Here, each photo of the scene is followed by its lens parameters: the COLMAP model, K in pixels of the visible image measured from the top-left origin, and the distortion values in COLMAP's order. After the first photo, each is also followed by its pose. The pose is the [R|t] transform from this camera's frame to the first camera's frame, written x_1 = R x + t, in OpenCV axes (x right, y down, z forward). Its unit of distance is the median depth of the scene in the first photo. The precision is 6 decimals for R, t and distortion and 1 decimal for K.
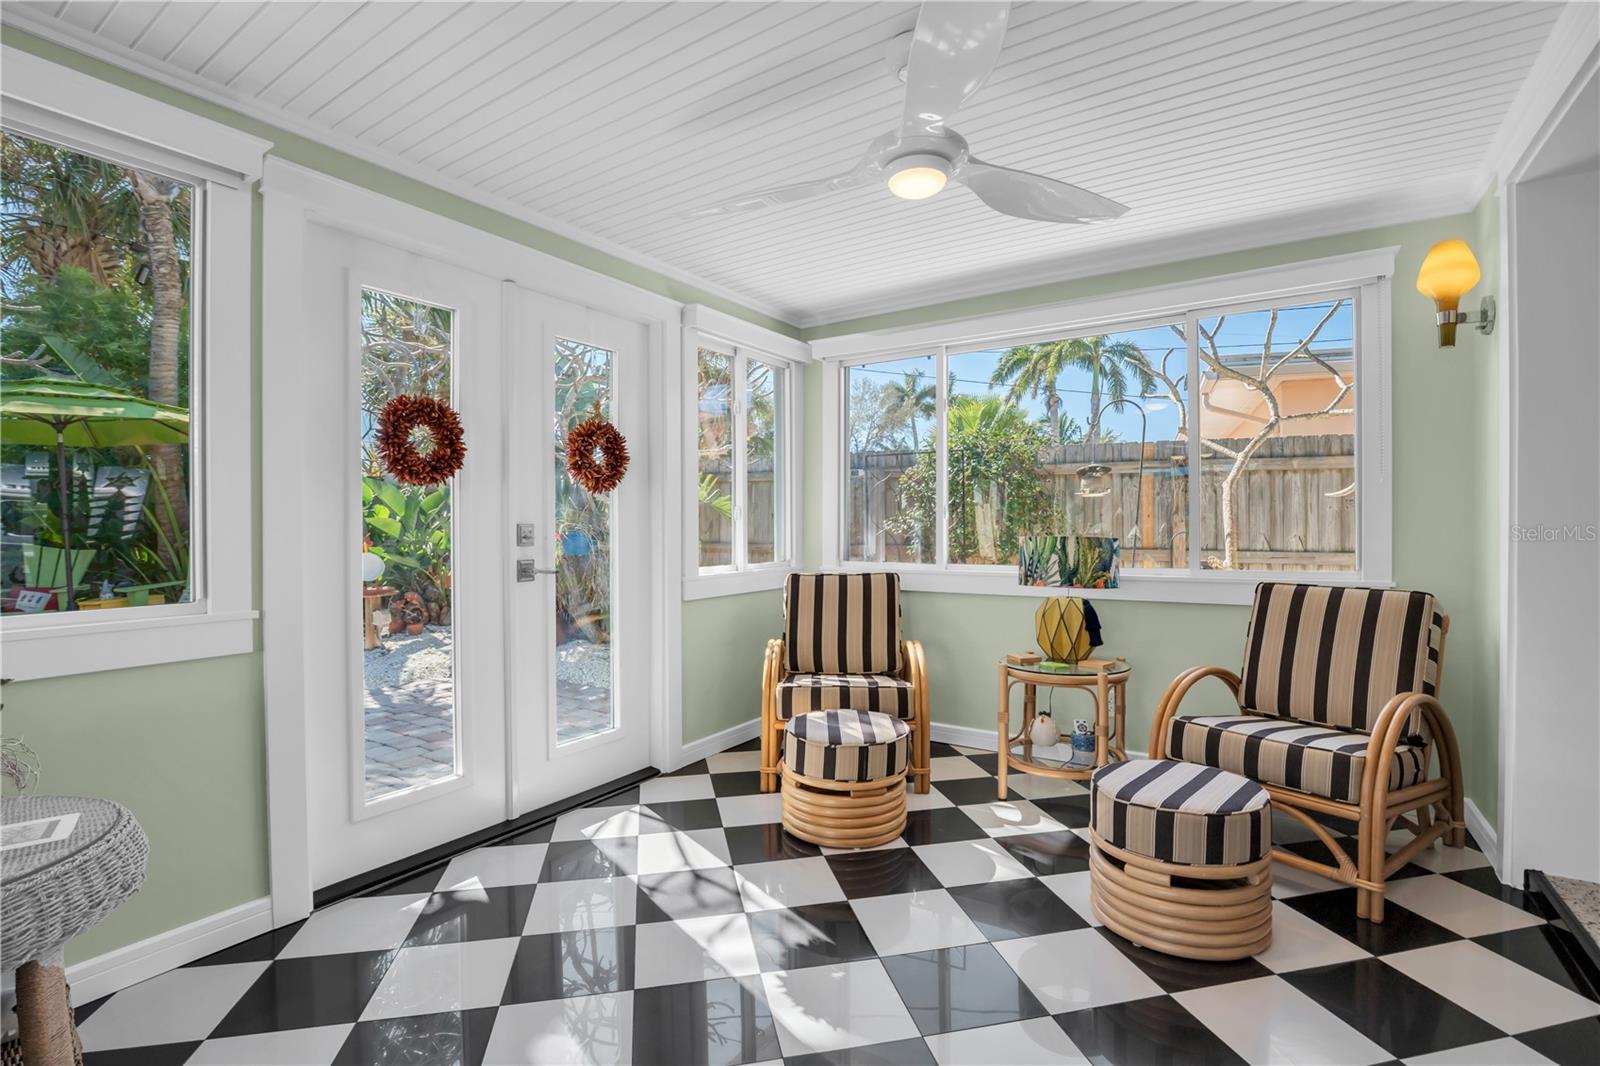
lens RADIAL K [[736.3, 0, 804.0], [0, 736.3, 544.3], [0, 0, 1]] dist [-0.036069, 0.006996]
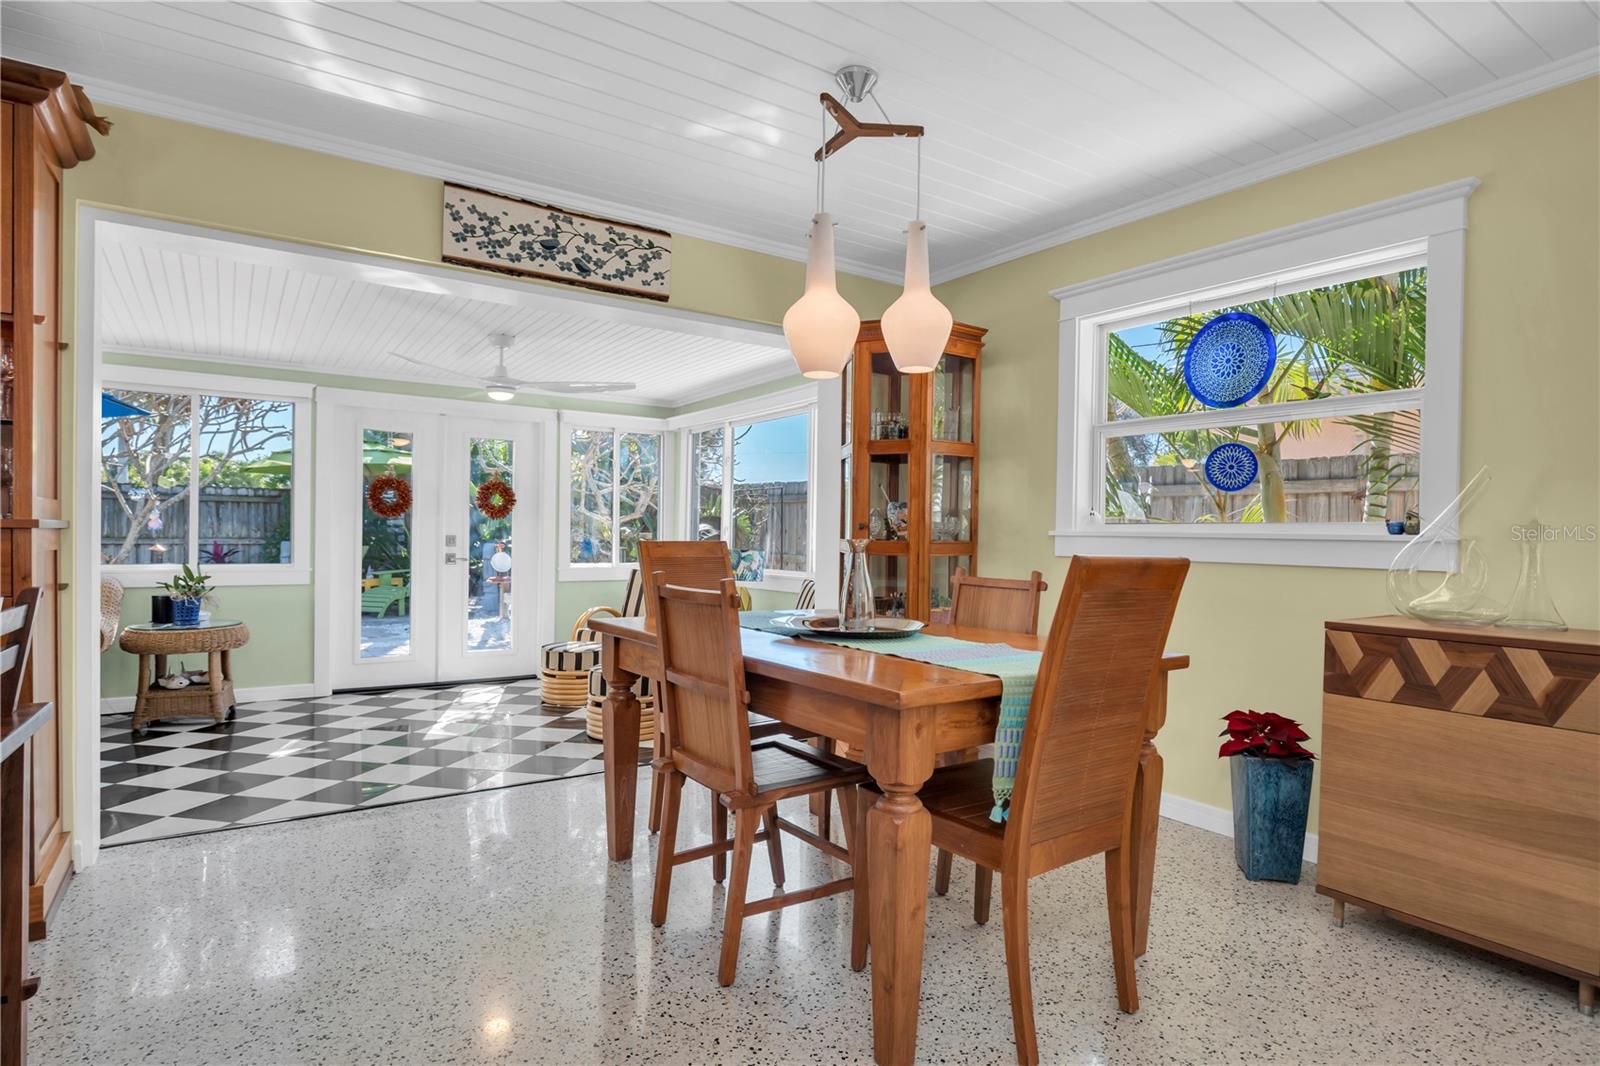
lens RADIAL K [[847.1, 0, 793.4], [0, 847.1, 544.9], [0, 0, 1]] dist [-0.000959, -0.001052]
pose [[0.919148, 0.021081, -0.393349, 1.481150], [-0.028626, 0.999501, -0.013324, 0.002681], [0.392872, 0.023507, 0.919293, -0.805667]]
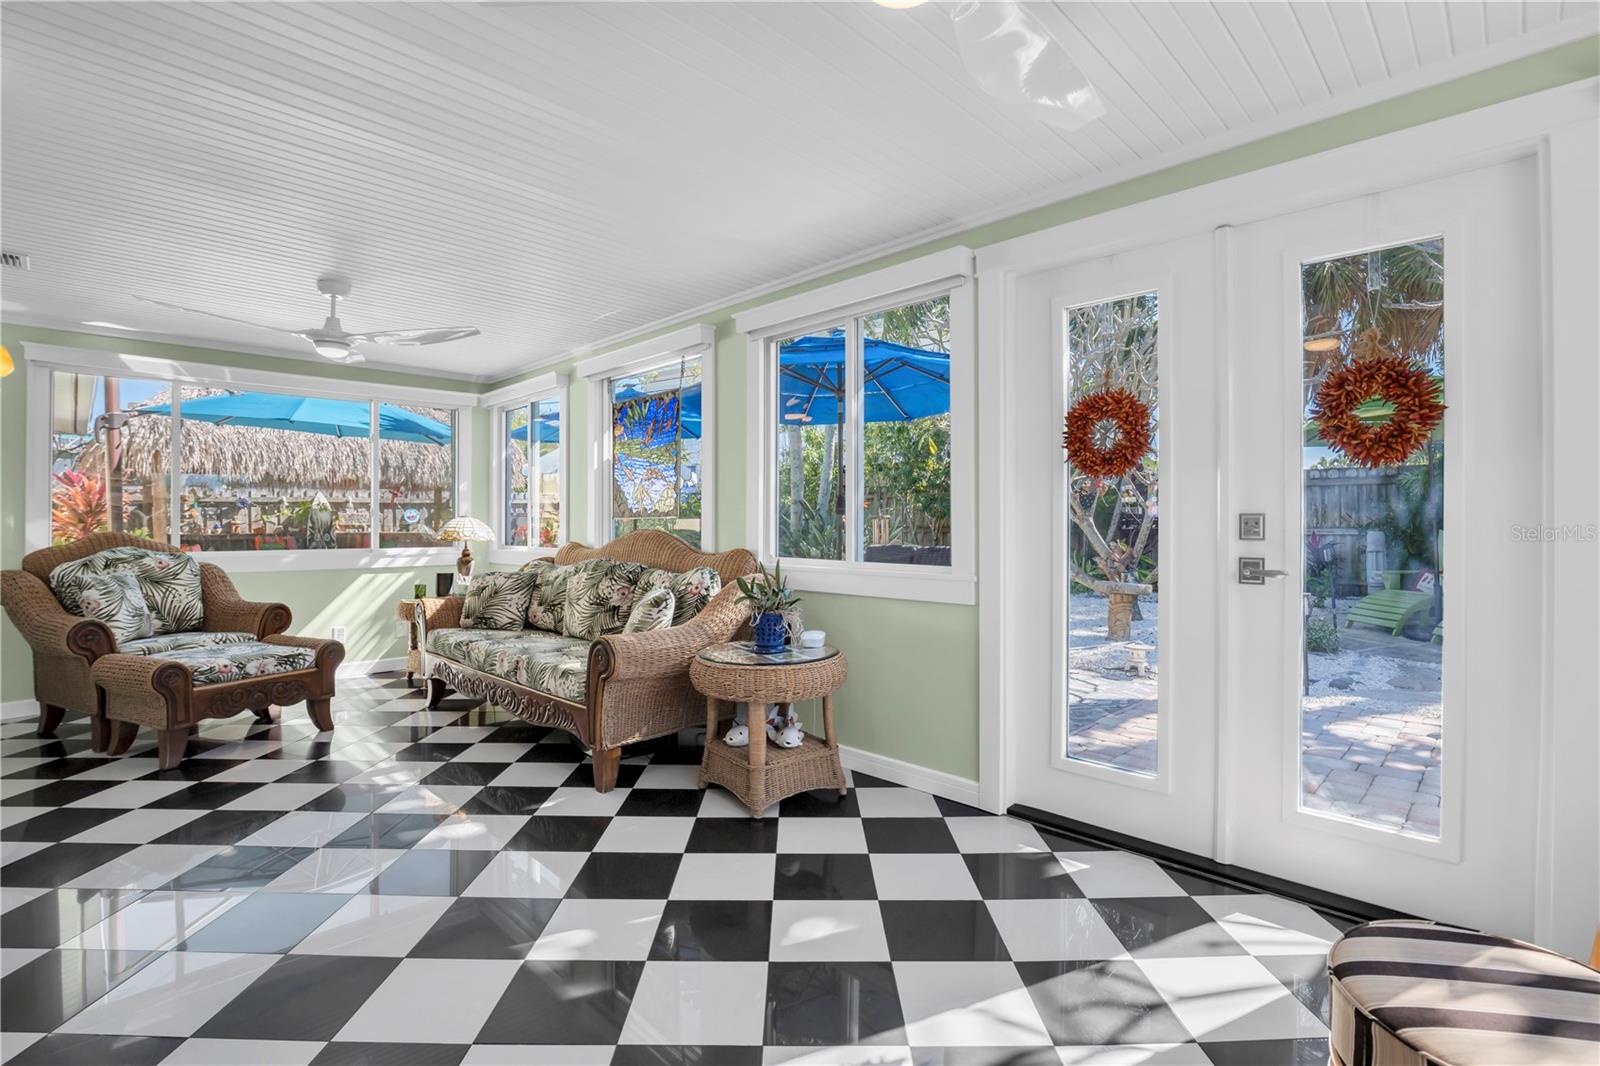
lens RADIAL K [[738.9, 0, 800.0], [0, 738.9, 533.0], [0, 0, 1]] dist [-0.044379, 0.010290]
pose [[-0.202642, 0.020426, -0.979040, 0.543846], [-0.021119, 0.999459, 0.025224, -0.016548], [0.979025, 0.025788, -0.202101, 0.724076]]
